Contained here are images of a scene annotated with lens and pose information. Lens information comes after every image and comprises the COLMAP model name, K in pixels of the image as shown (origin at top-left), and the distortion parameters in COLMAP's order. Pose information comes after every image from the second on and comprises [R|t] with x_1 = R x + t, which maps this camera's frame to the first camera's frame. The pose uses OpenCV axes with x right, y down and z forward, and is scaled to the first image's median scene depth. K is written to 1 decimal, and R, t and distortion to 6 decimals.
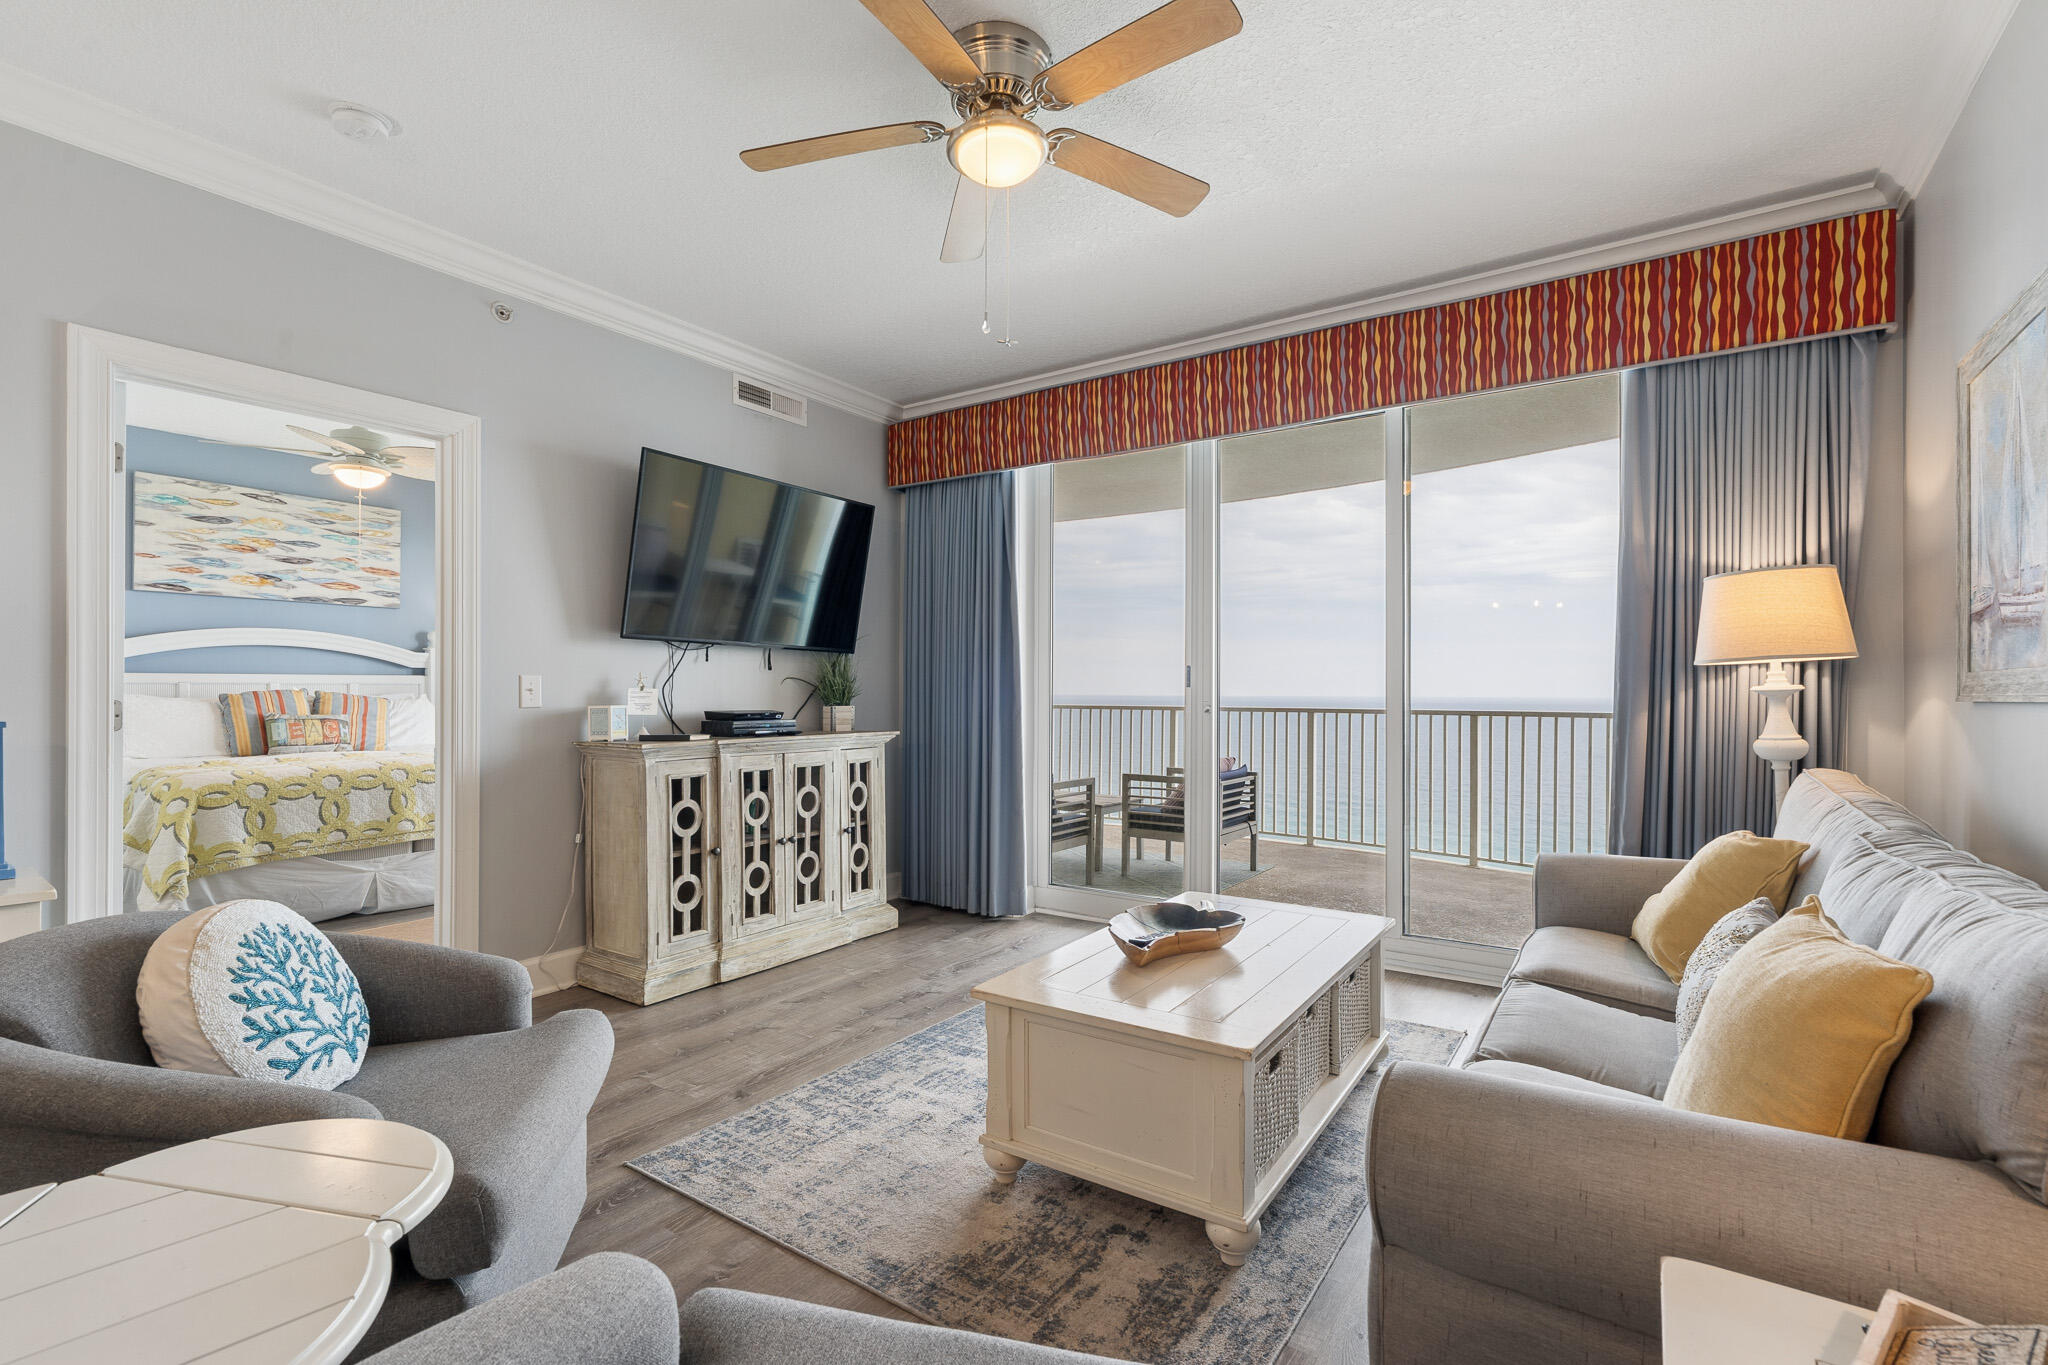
lens RADIAL K [[925.5, 0, 1013.6], [0, 925.5, 683.5], [0, 0, 1]] dist [-0.005460, 0.001922]
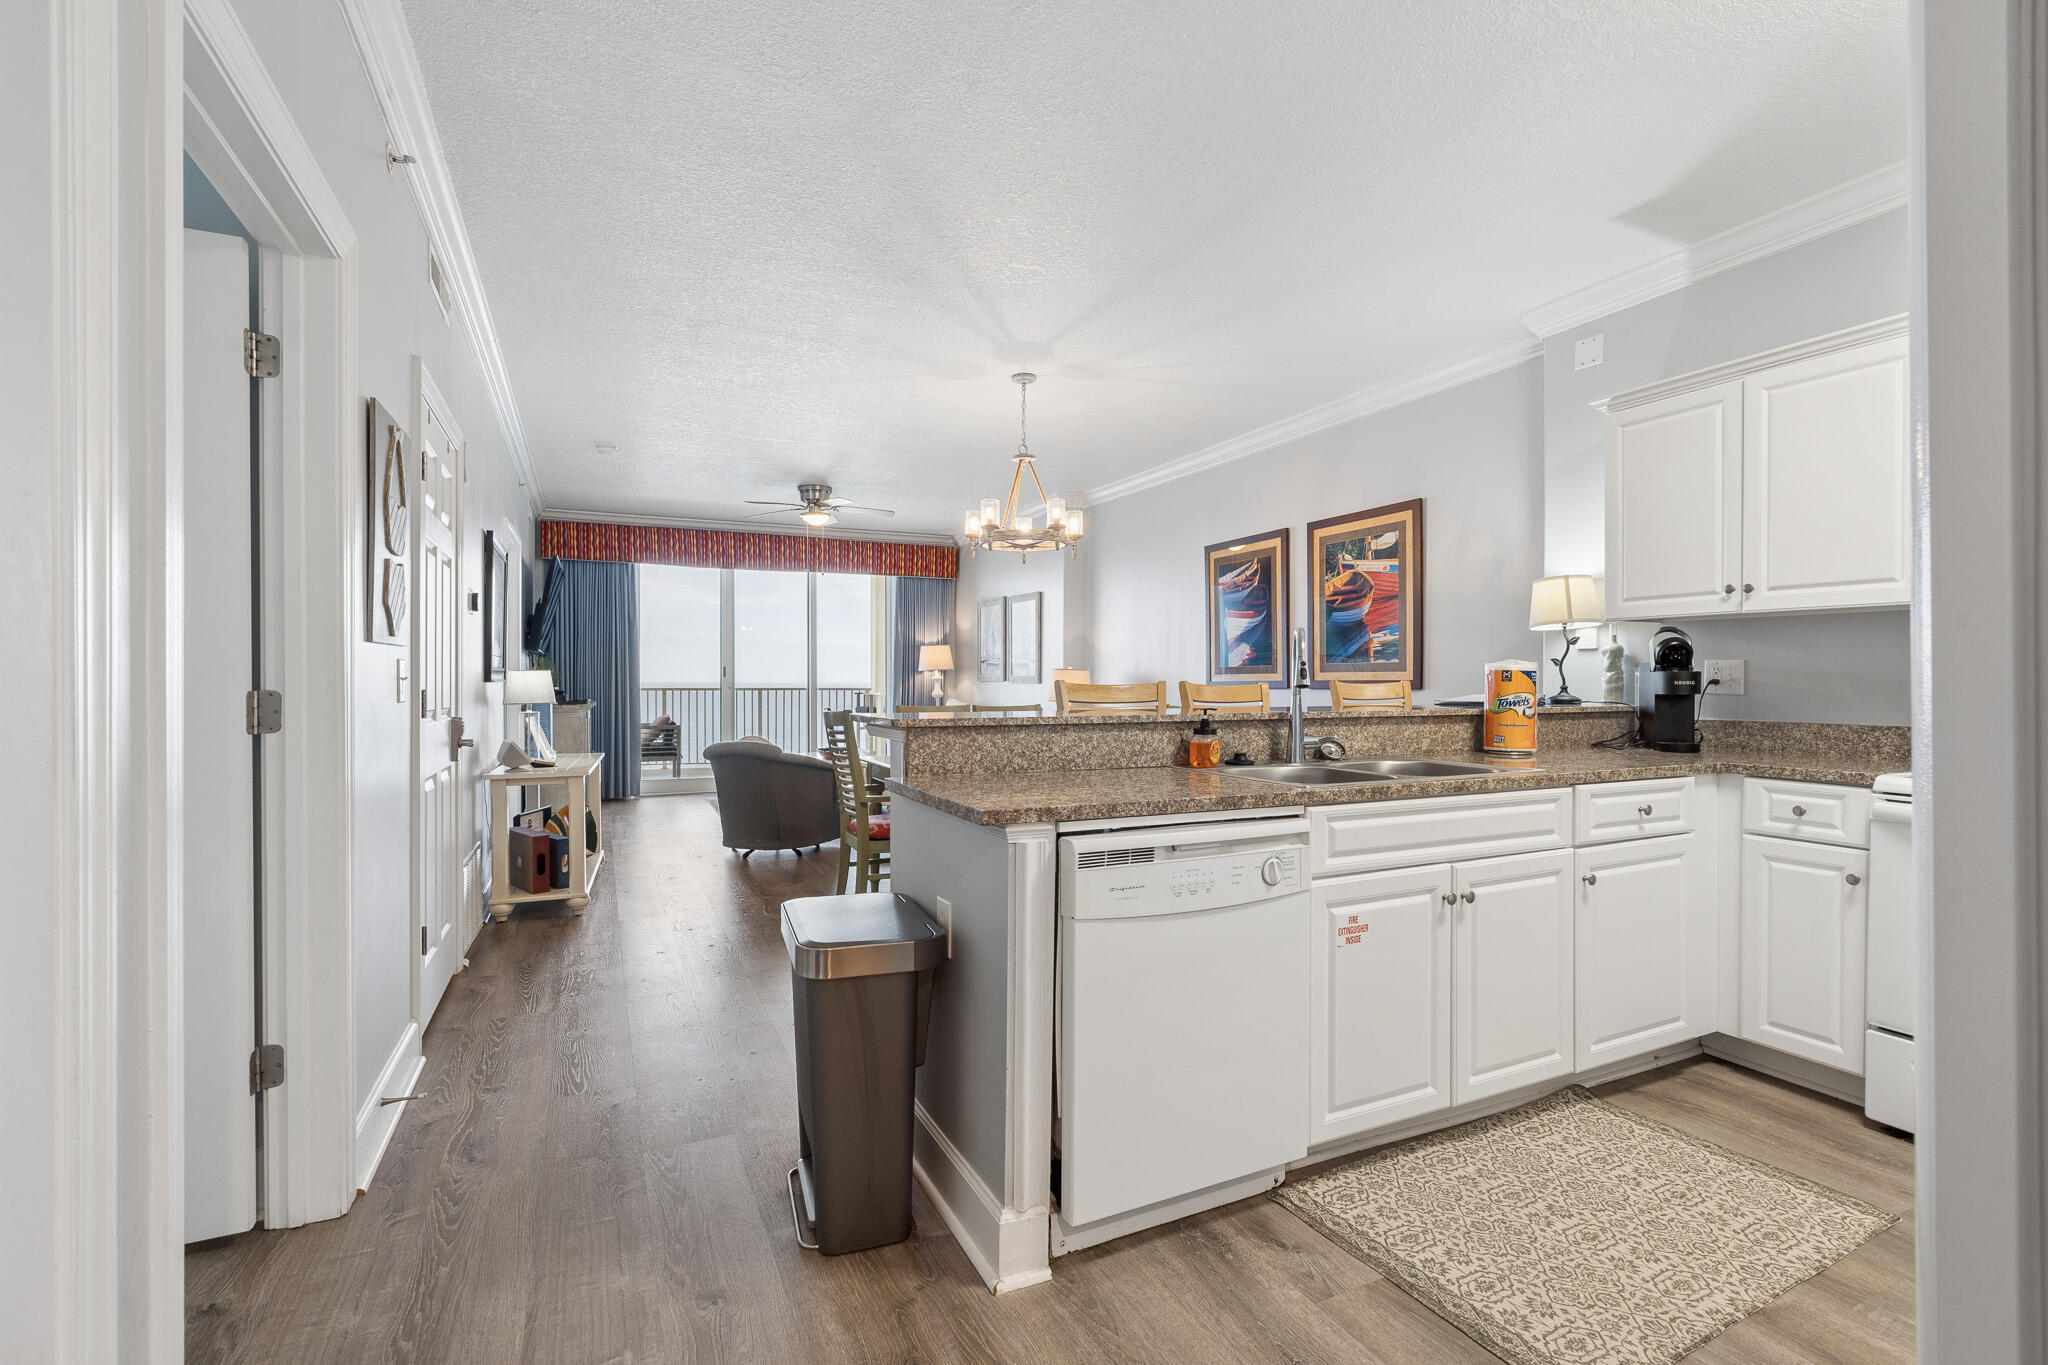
lens RADIAL K [[925.5, 0, 1023.3], [0, 925.5, 685.4], [0, 0, 1]] dist [-0.005460, 0.001922]
pose [[0.507529, -0.009742, 0.861580, -1.880083], [-0.006779, 0.999860, 0.015299, -0.020669], [-0.861608, -0.013605, 0.507392, -0.995523]]
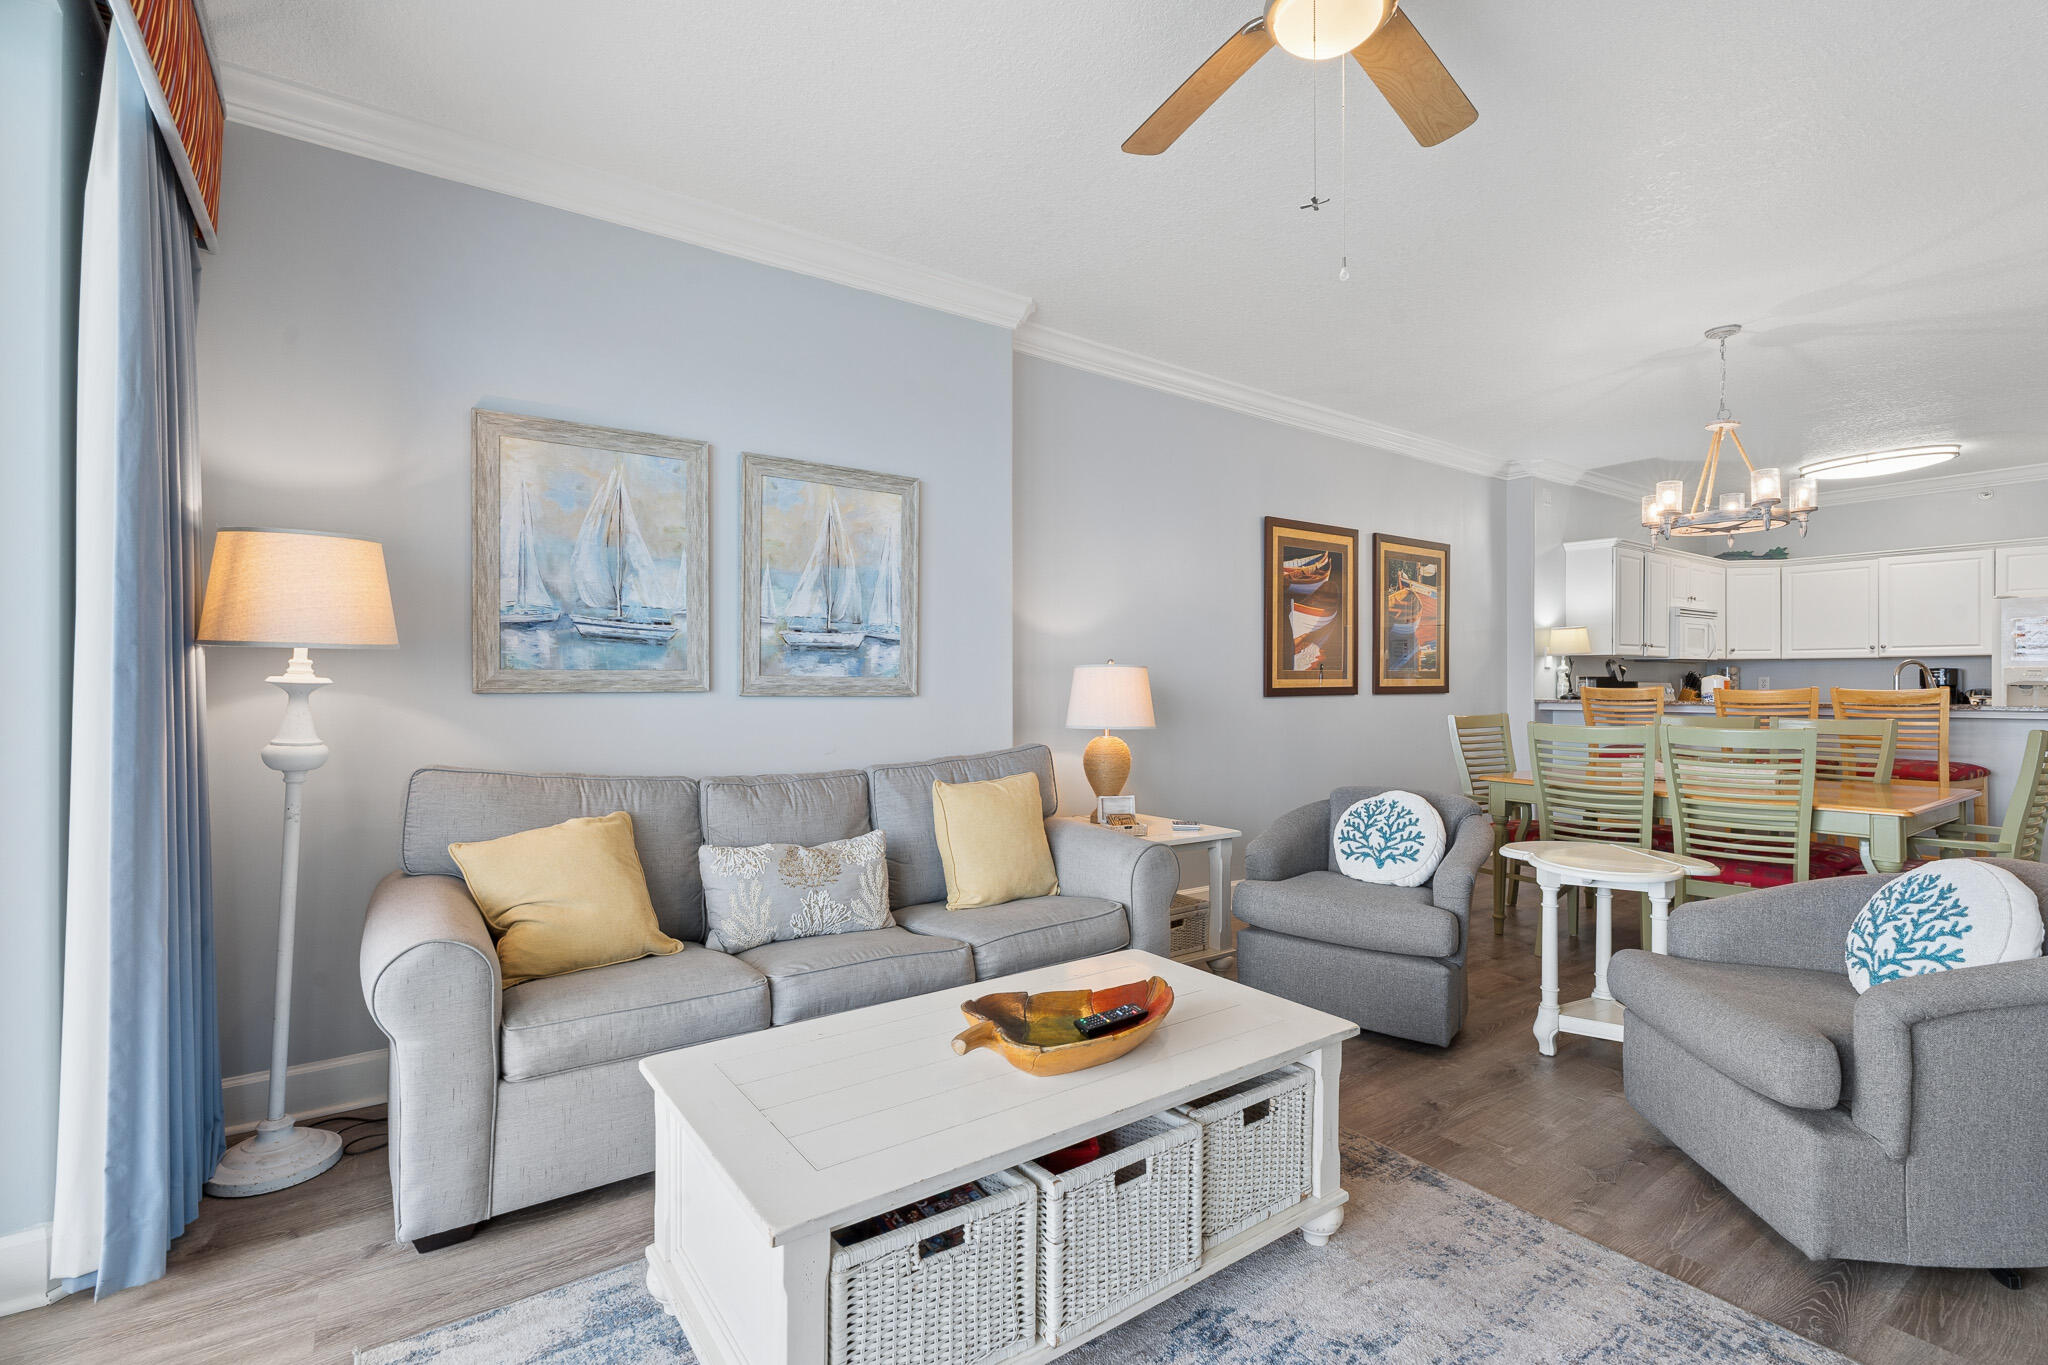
lens RADIAL K [[925.5, 0, 1021.0], [0, 925.5, 682.2], [0, 0, 1]] dist [-0.005460, 0.001922]
pose [[-0.941372, -0.003636, 0.337352, -0.027543], [-0.007408, 0.999924, -0.009895, 0.008437], [-0.337290, -0.011814, -0.941327, 1.383637]]
